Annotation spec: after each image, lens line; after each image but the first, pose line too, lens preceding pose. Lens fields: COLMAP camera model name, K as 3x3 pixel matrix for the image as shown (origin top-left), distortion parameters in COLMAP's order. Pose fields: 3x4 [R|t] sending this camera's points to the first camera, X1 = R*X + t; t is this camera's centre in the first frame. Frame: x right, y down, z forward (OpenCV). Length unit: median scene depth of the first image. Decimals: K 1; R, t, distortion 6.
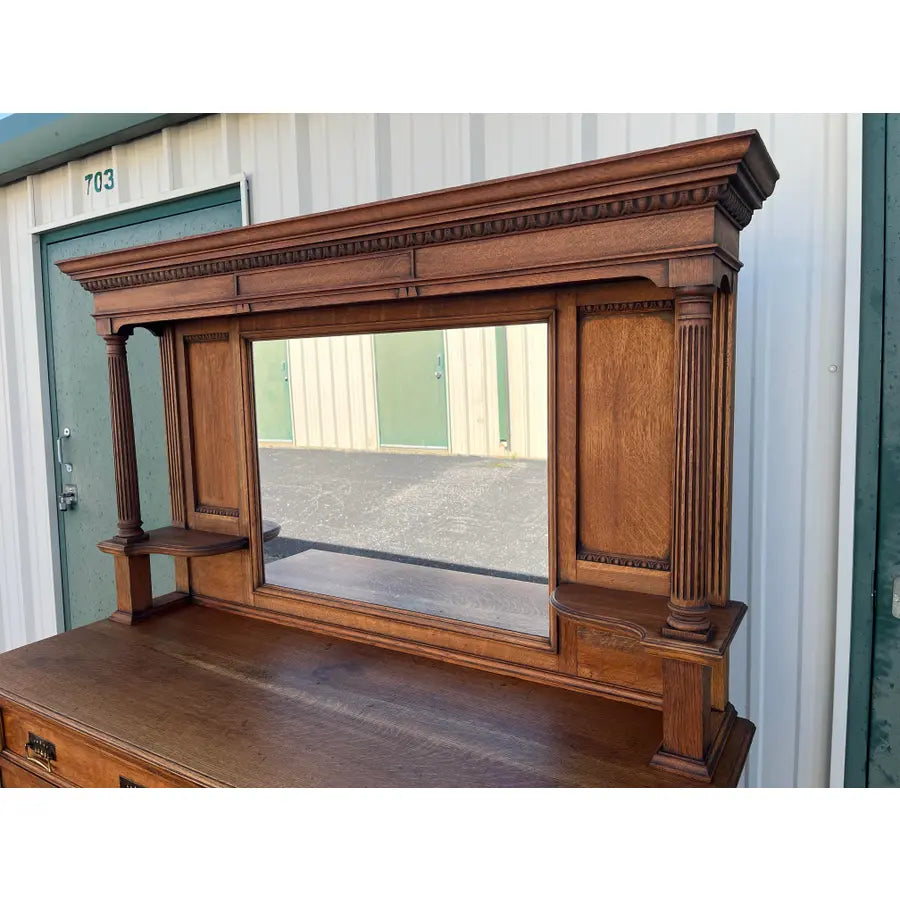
lens RADIAL K [[680.0, 0, 454.4], [0, 680.0, 446.4], [0, 0, 1]] dist [0.070606, -0.100027]
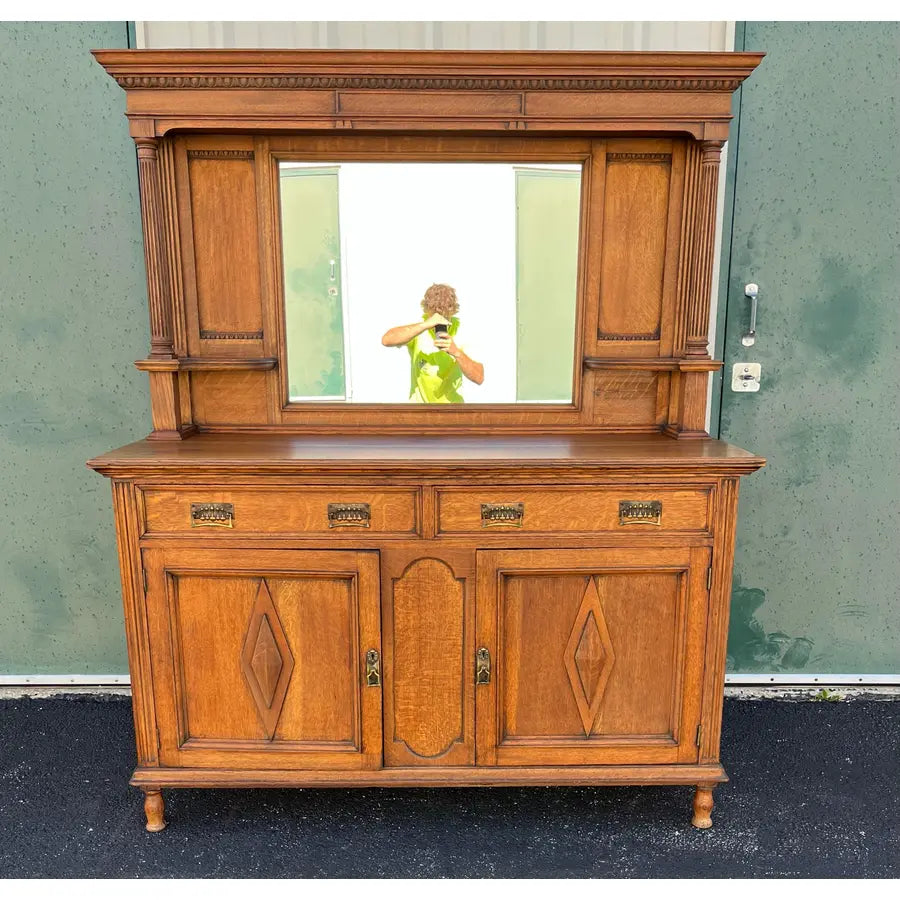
lens RADIAL K [[916.0, 0, 456.5], [0, 916.0, 571.6], [0, 0, 1]] dist [0.070639, -0.092378]
pose [[0.848975, -0.109080, 0.517051, -1.037318], [0.033235, 0.987548, 0.153768, 0.308544], [-0.527386, -0.113361, 0.842029, -0.499181]]
